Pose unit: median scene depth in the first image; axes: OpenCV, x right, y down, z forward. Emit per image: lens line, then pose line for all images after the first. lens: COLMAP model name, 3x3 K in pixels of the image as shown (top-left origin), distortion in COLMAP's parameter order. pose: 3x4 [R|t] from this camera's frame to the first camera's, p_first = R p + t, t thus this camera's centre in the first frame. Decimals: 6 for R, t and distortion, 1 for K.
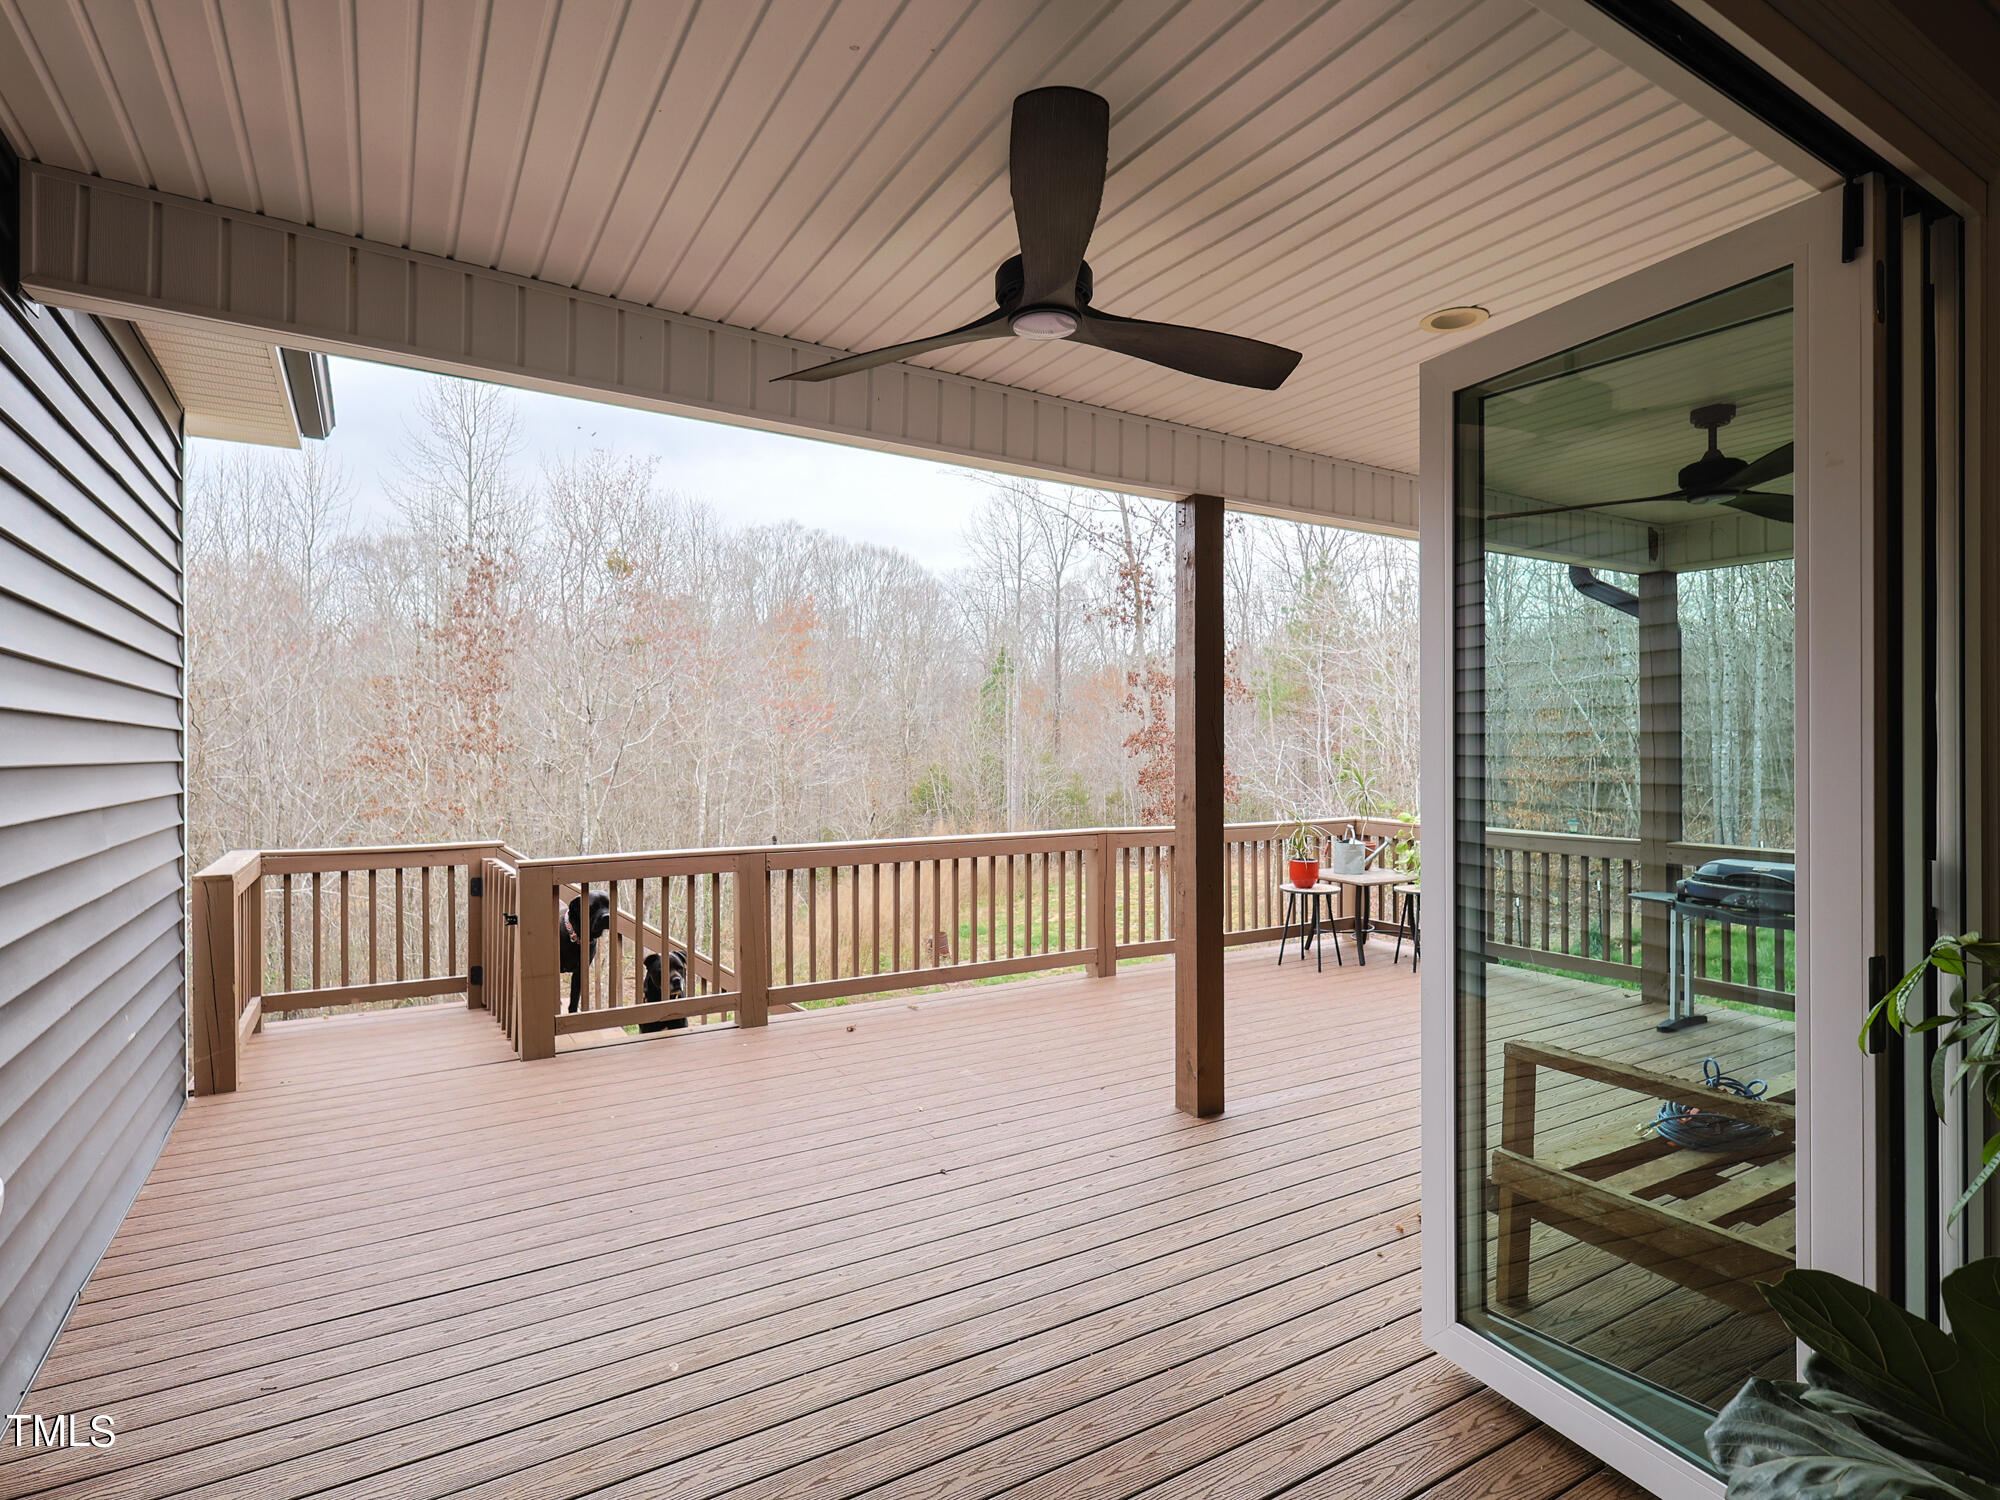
lens RADIAL K [[1016.0, 0, 1000.0], [0, 1016.0, 750.0], [0, 0, 1]] dist [-0.002921, -0.001024]
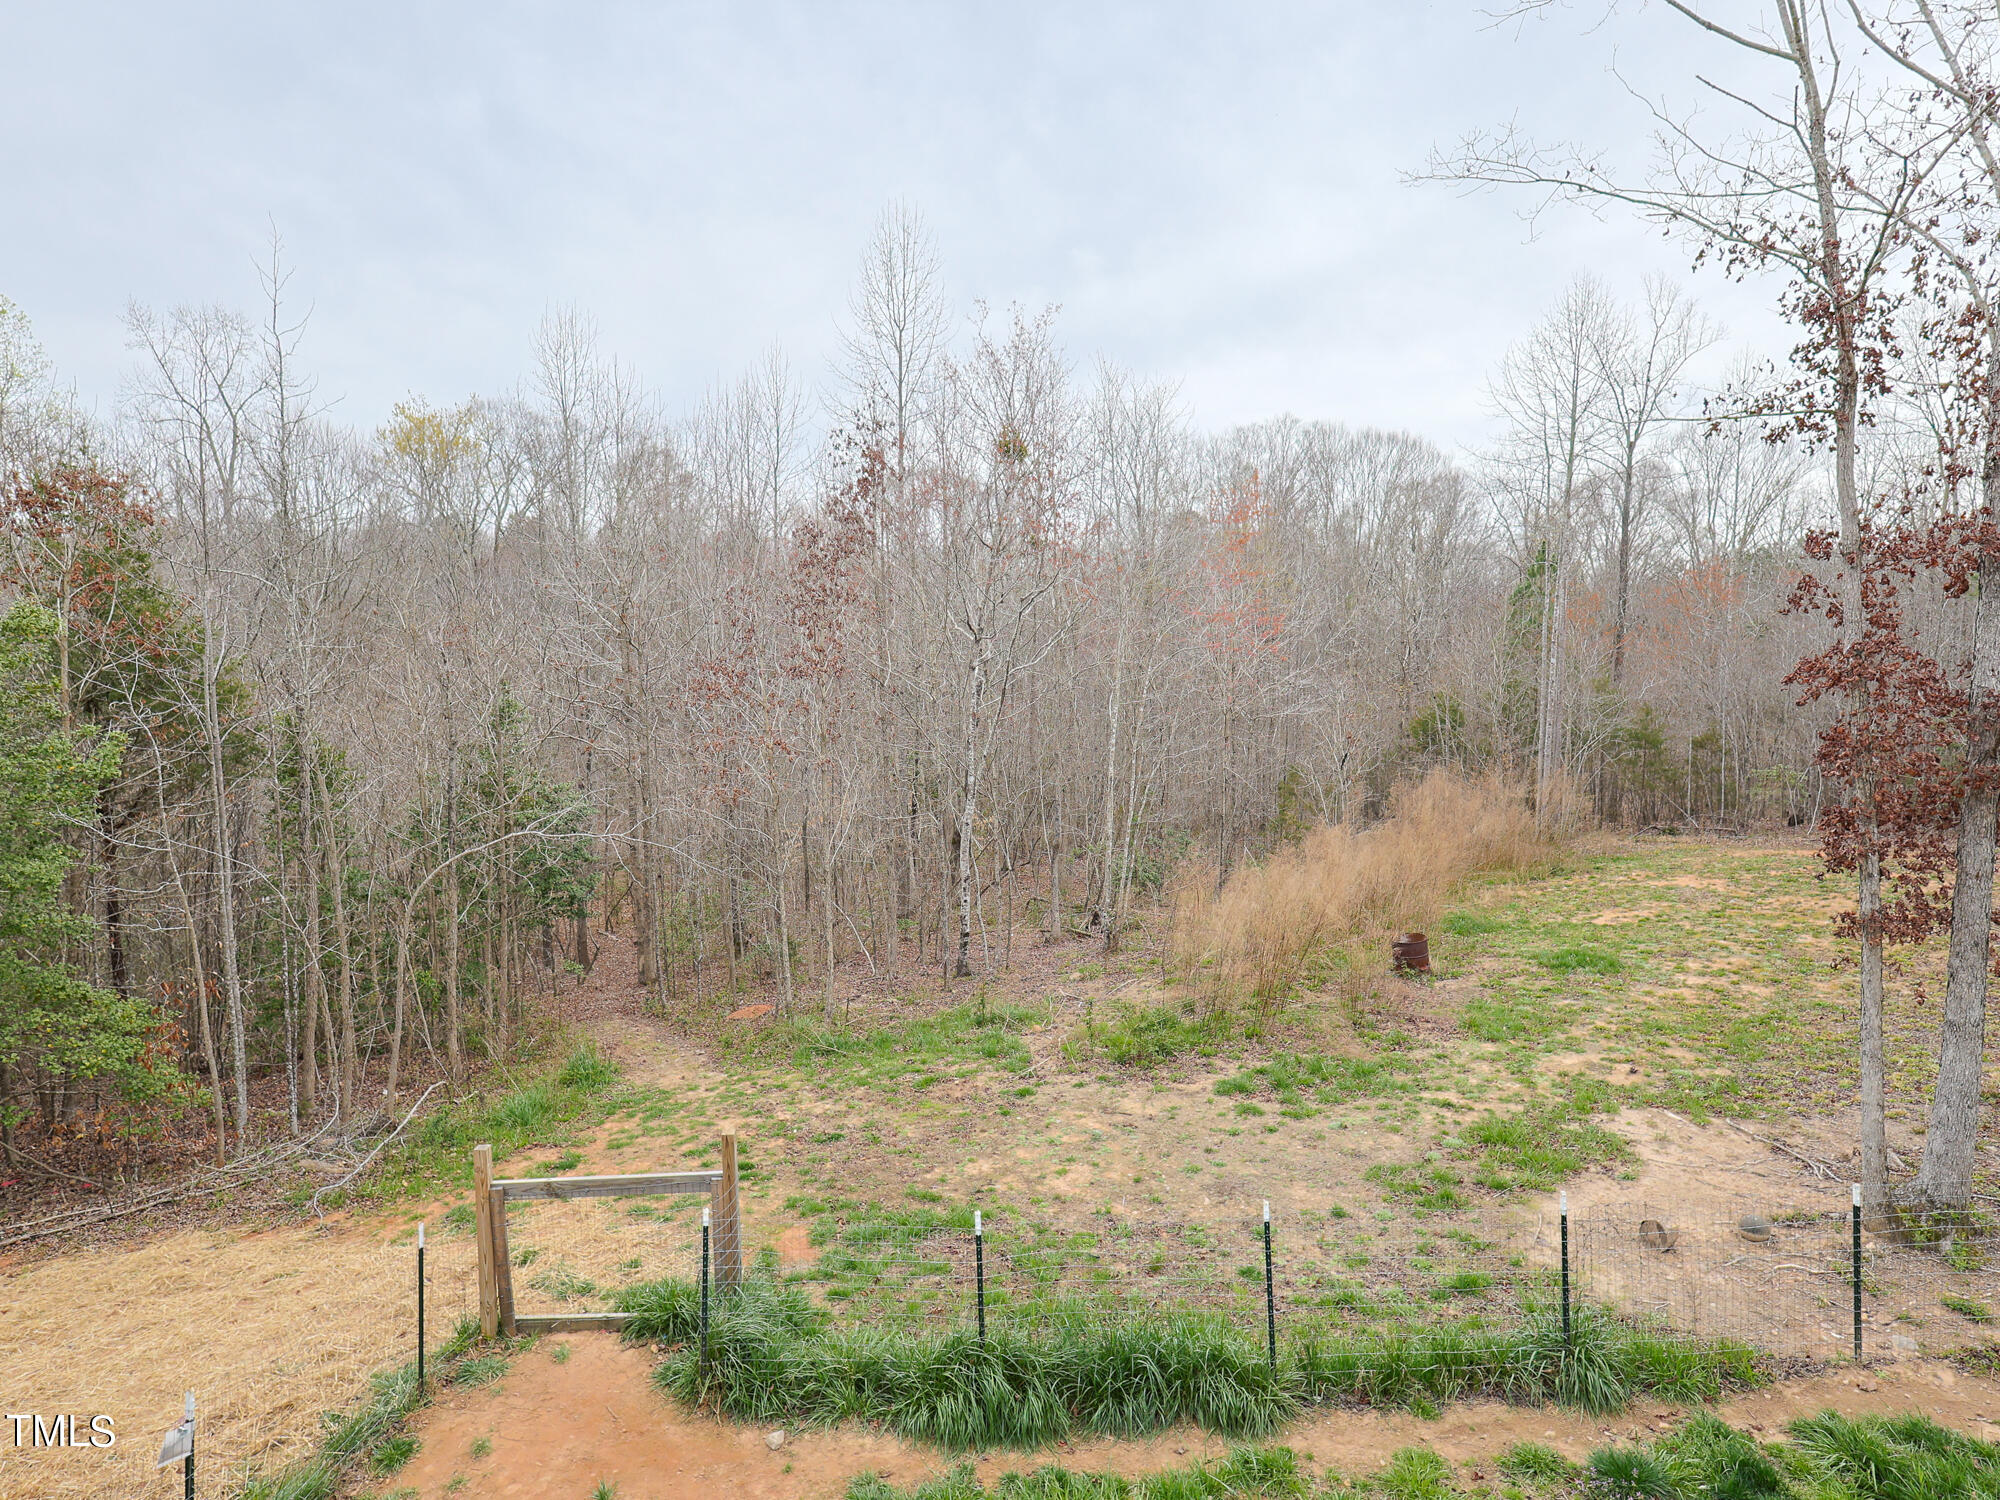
lens RADIAL K [[1016.0, 0, 1000.0], [0, 1016.0, 750.0], [0, 0, 1]] dist [-0.002921, -0.001024]
pose [[0.883397, 0.042955, -0.466653, 0.004591], [-0.005664, 0.996696, 0.081022, -0.002585], [0.468592, -0.068932, 0.880721, 0.115346]]
